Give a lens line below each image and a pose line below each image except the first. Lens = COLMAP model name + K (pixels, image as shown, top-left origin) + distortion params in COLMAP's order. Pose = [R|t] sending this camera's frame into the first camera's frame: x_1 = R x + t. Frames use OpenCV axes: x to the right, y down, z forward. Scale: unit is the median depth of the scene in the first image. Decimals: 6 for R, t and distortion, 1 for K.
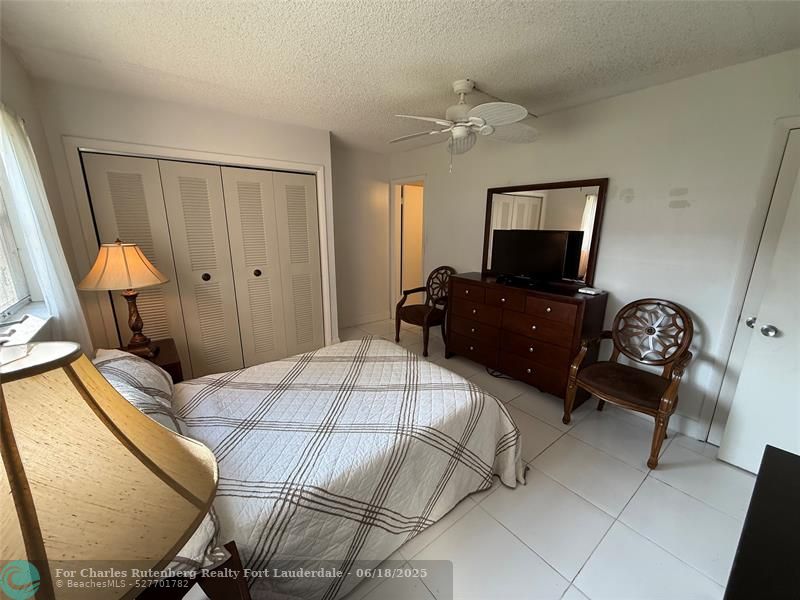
lens RADIAL K [[320.9, 0, 399.0], [0, 320.9, 301.9], [0, 0, 1]] dist [0.000764, 0.000213]
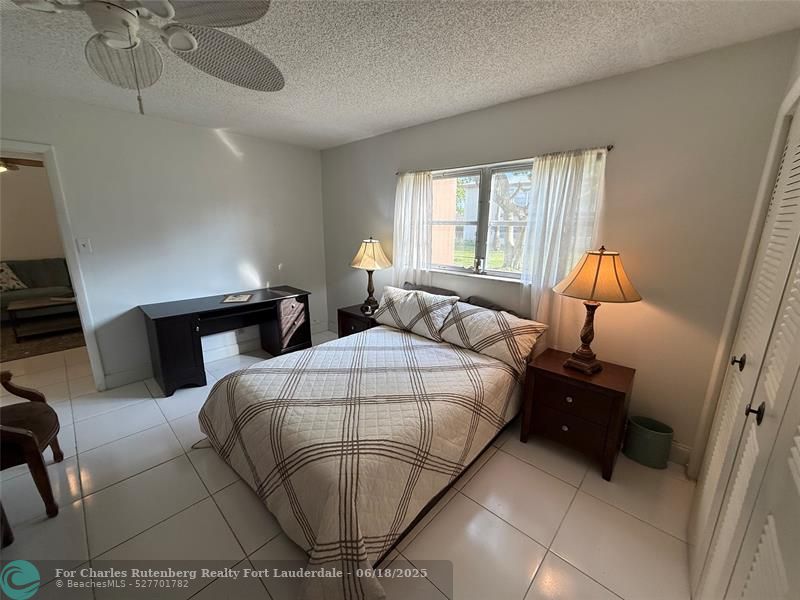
lens RADIAL K [[320.9, 0, 399.0], [0, 320.9, 301.9], [0, 0, 1]] dist [0.000764, 0.000213]
pose [[-0.987879, 0.035362, -0.151143, -0.136040], [-0.038764, 0.886652, 0.460809, -0.438361], [0.150306, 0.461083, -0.874535, 1.744657]]
